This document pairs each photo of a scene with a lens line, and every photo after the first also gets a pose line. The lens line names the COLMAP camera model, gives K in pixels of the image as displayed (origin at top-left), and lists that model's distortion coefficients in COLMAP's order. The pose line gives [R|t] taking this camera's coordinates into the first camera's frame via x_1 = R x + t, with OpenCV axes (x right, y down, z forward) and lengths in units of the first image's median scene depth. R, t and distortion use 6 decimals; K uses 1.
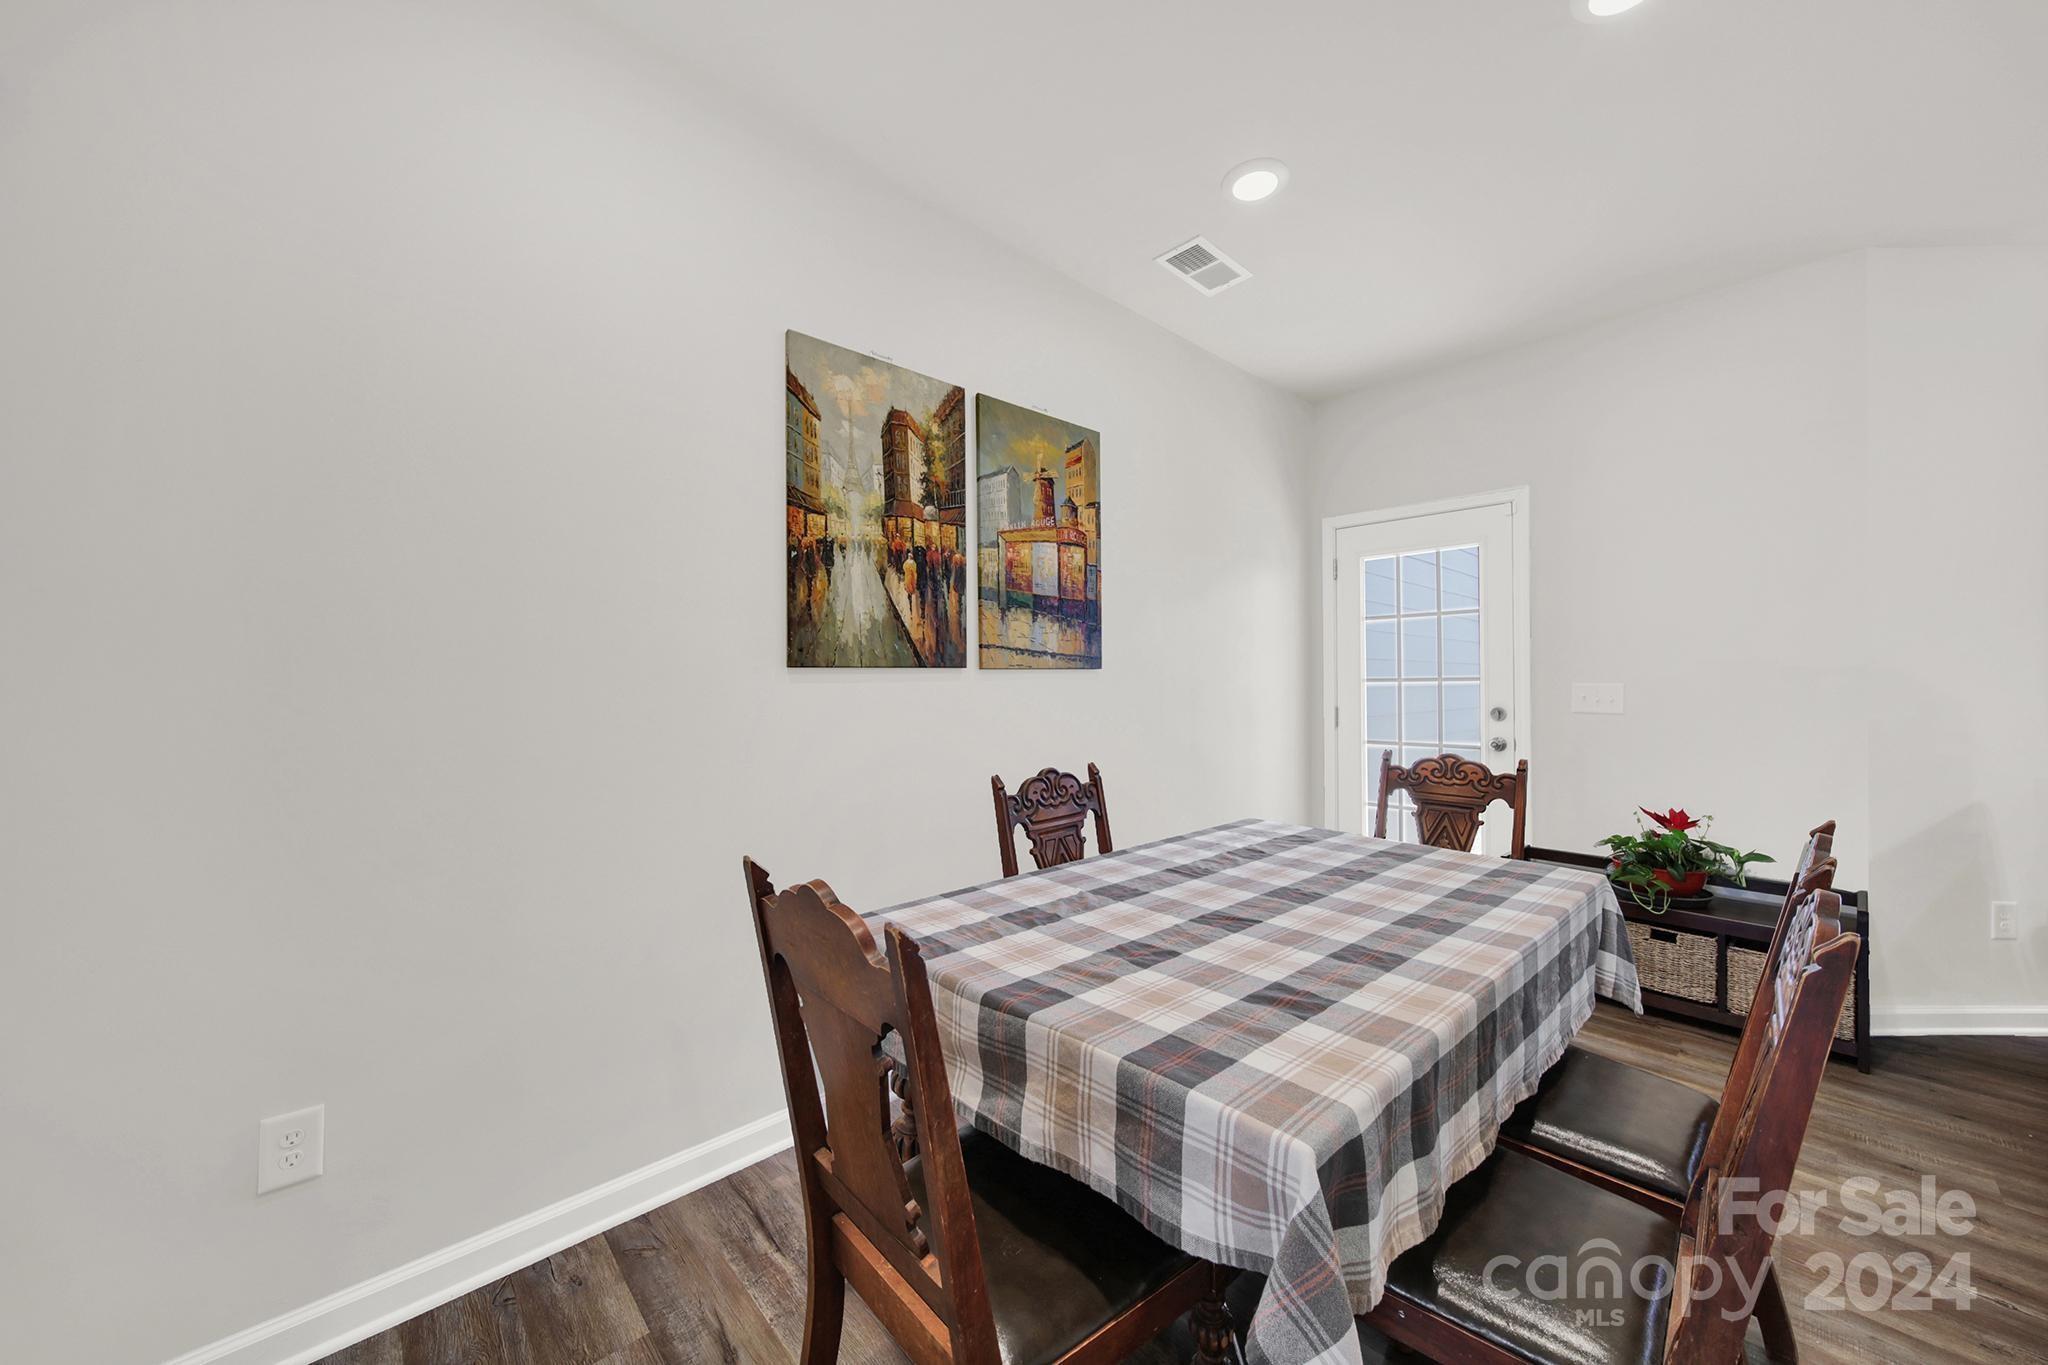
lens RADIAL K [[738.7, 0, 1022.1], [0, 738.7, 669.9], [0, 0, 1]] dist [-0.001817, -0.000632]
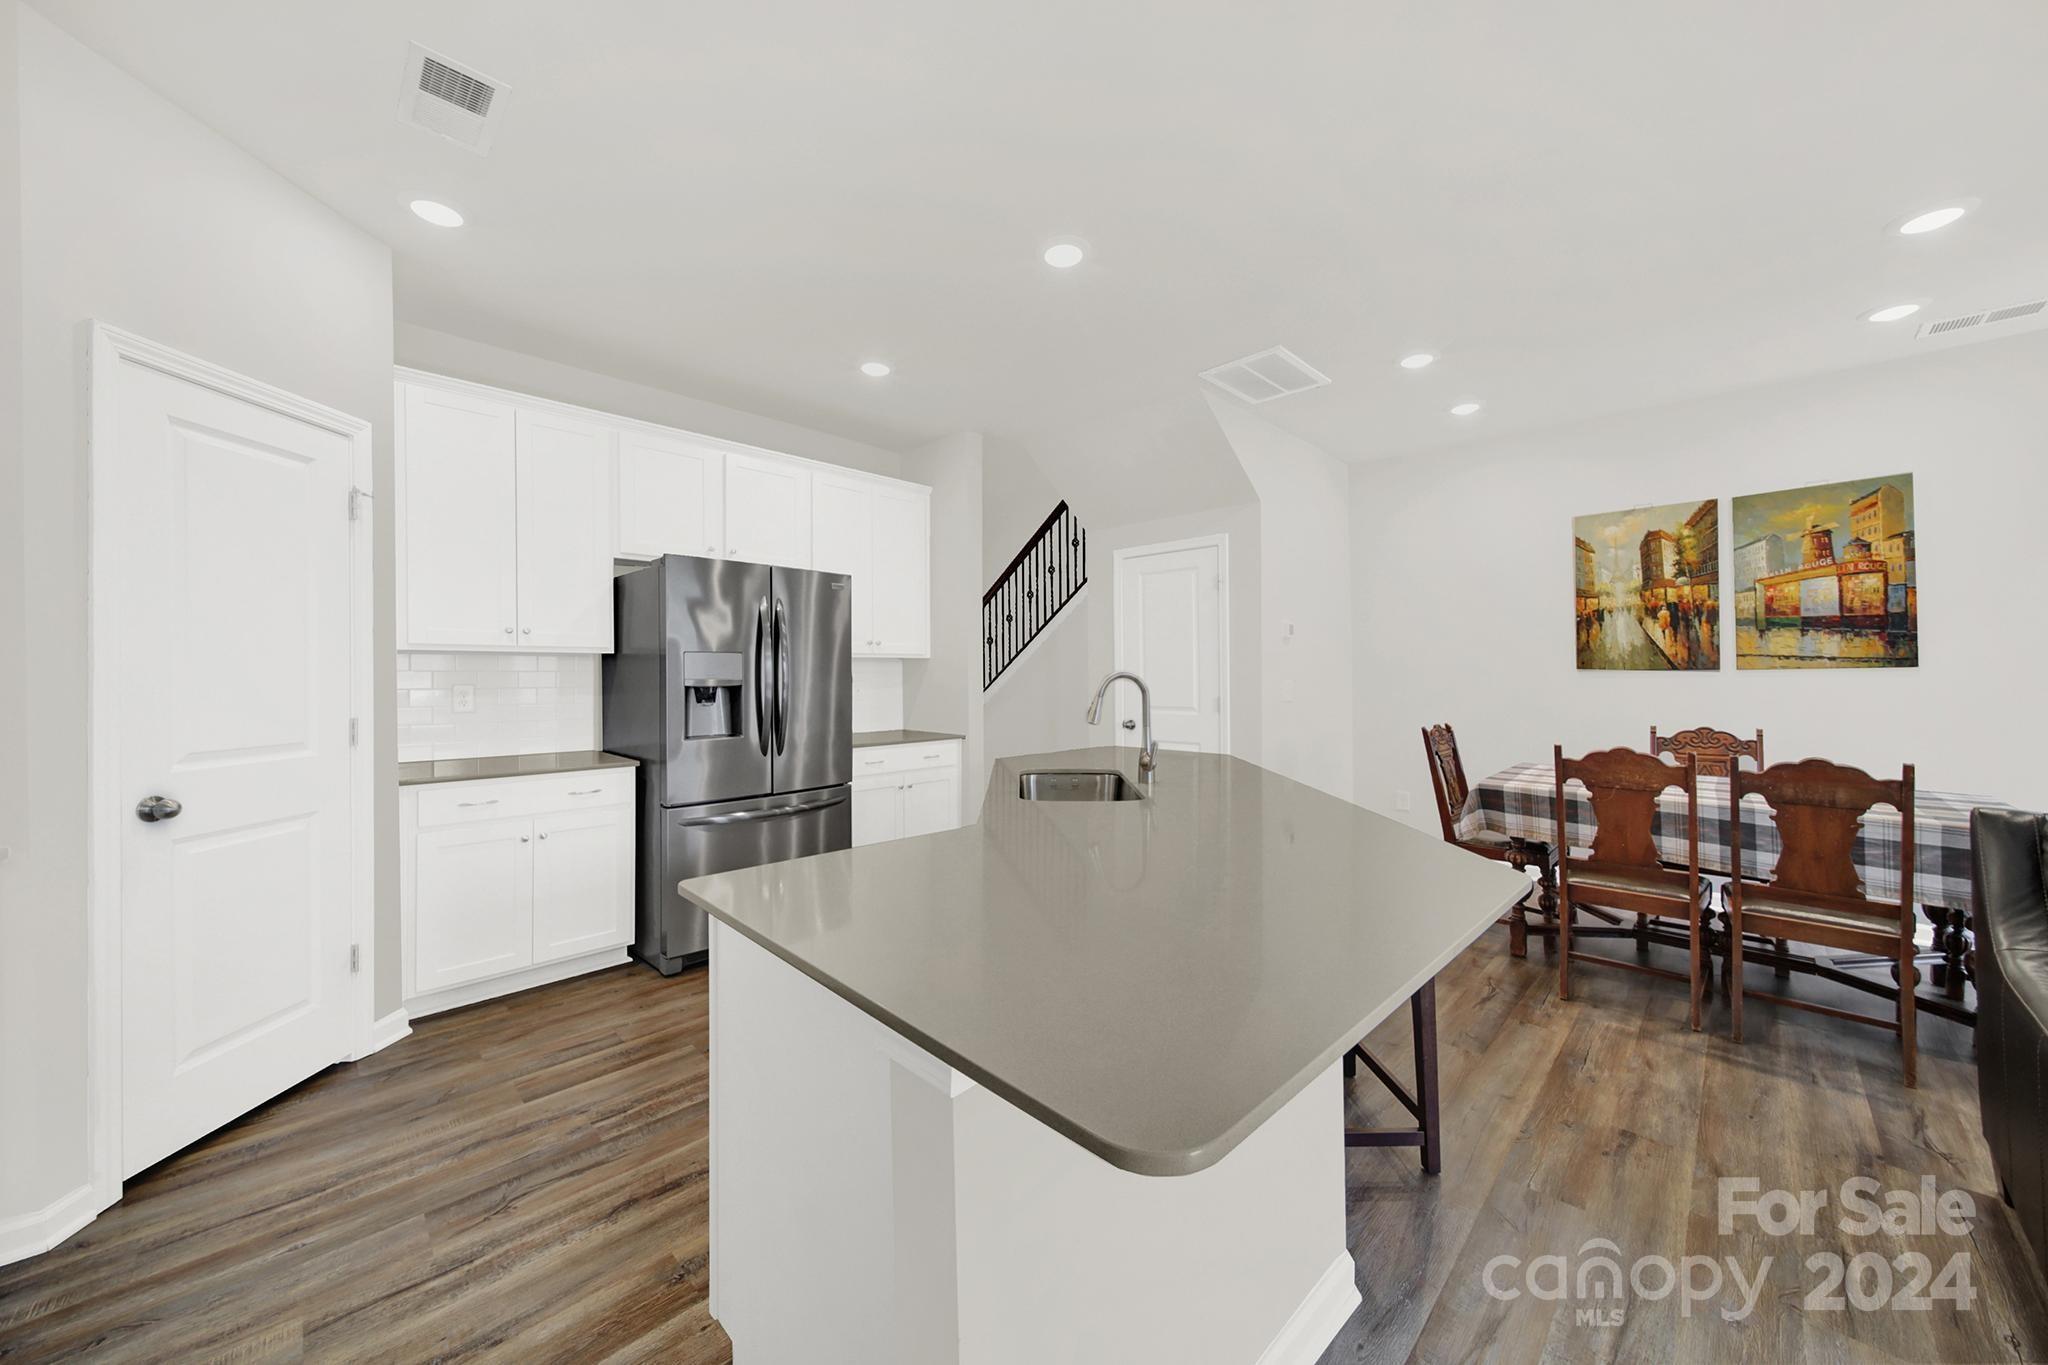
lens RADIAL K [[720.5, 0, 1013.0], [0, 720.5, 671.0], [0, 0, 1]] dist [-0.000350, -0.001244]
pose [[0.028727, -0.003923, -0.999580, 1.528364], [0.017037, 0.999849, -0.003435, -0.020950], [0.999442, -0.016931, 0.028790, -0.636937]]
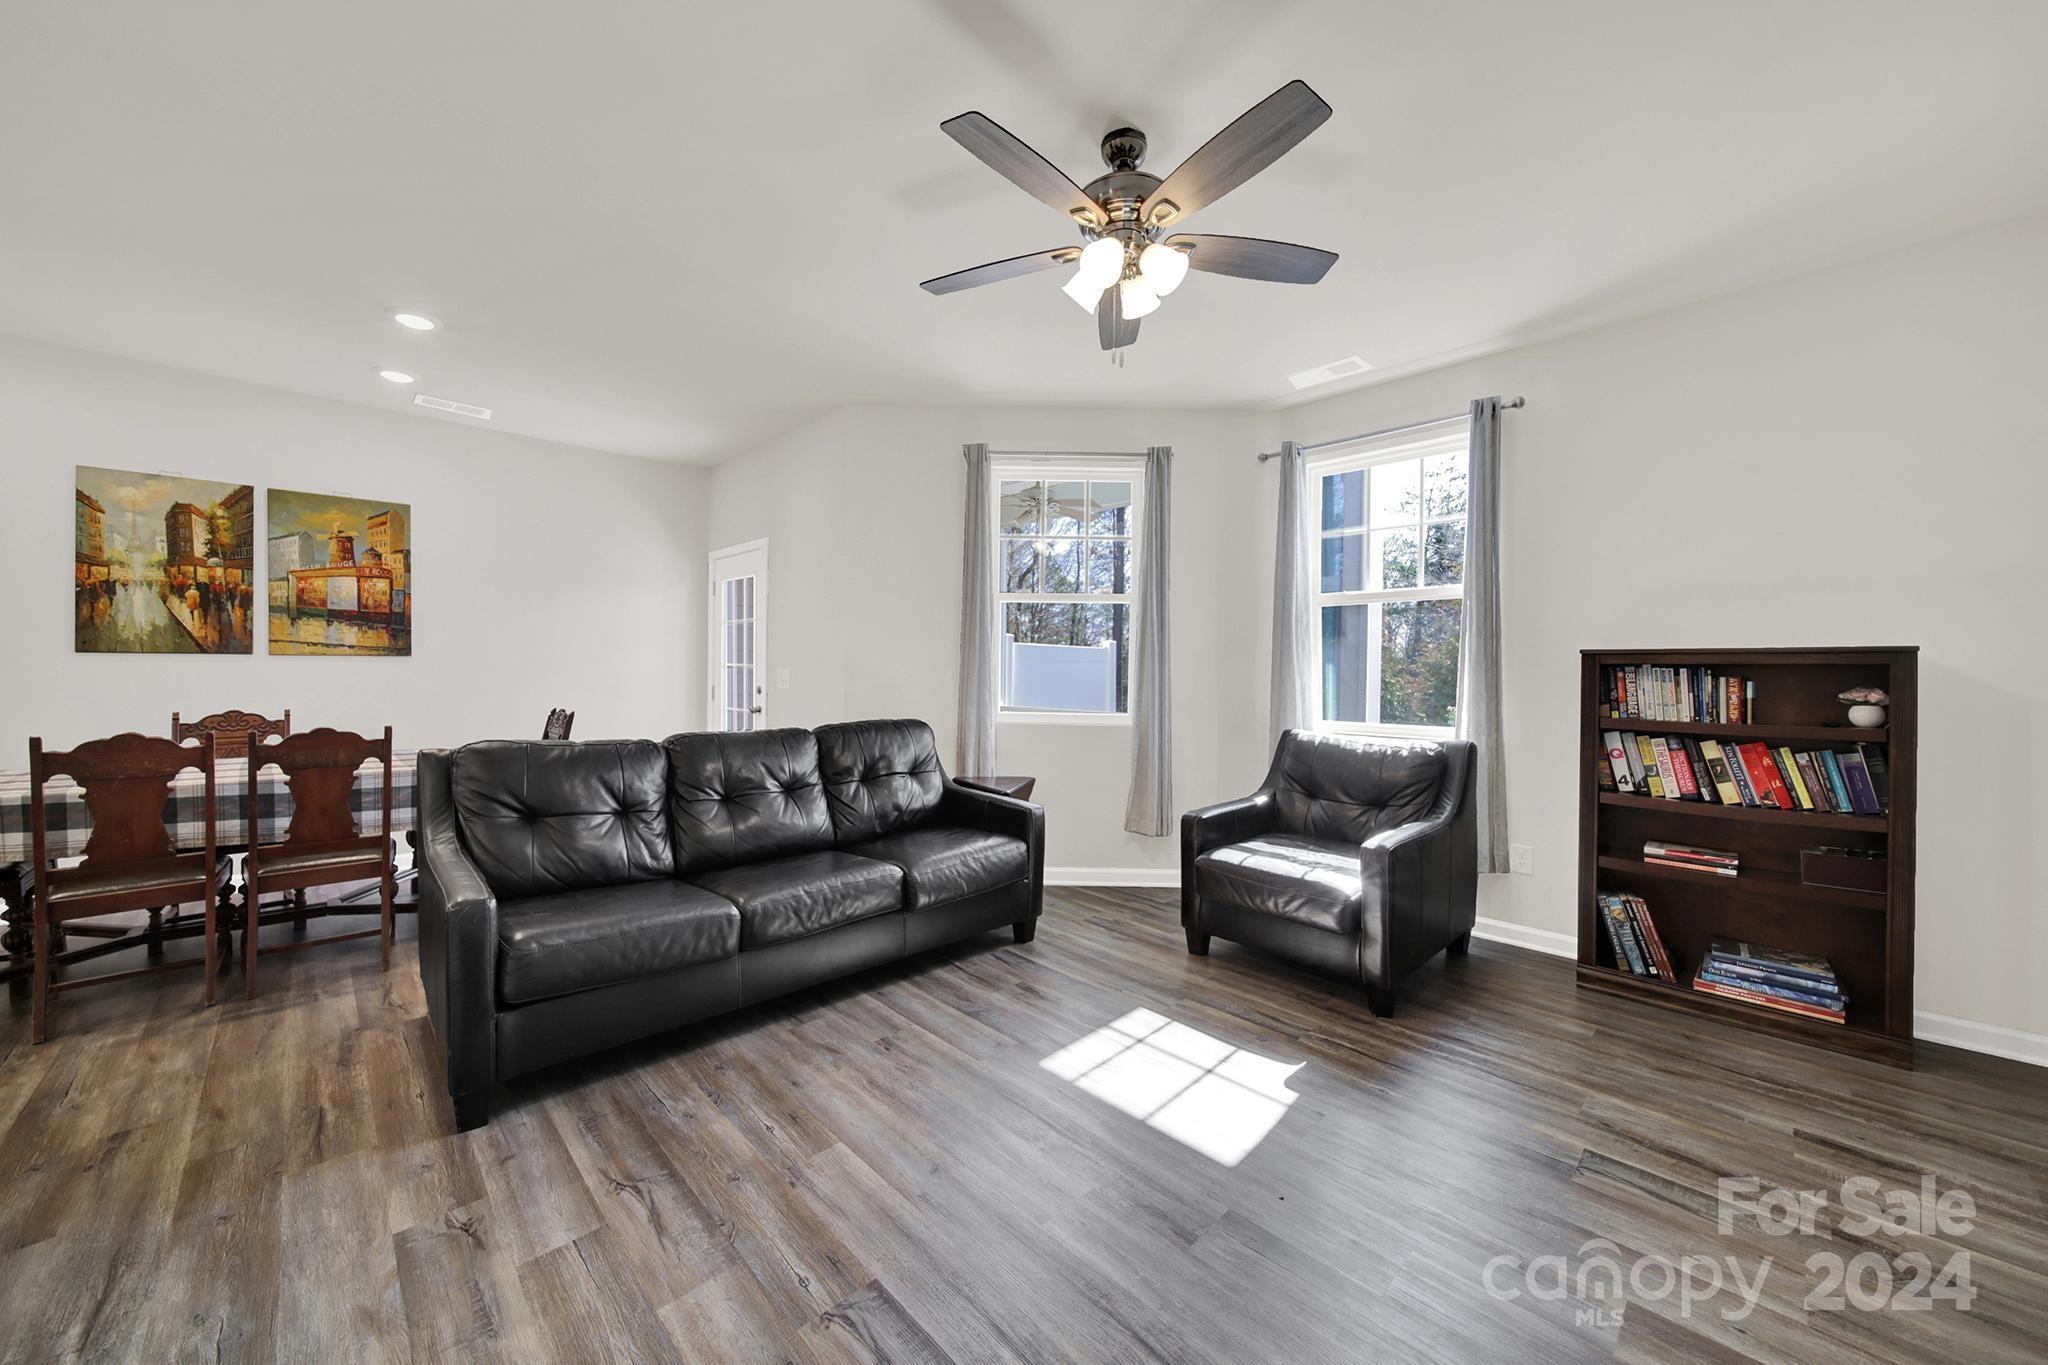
lens RADIAL K [[738.7, 0, 1022.1], [0, 738.7, 669.9], [0, 0, 1]] dist [-0.001817, -0.000632]
pose [[0.999625, 0.011292, 0.024963, 1.683643], [-0.011579, 0.999868, 0.011366, -0.005603], [-0.024831, -0.011651, 0.999624, -0.737637]]
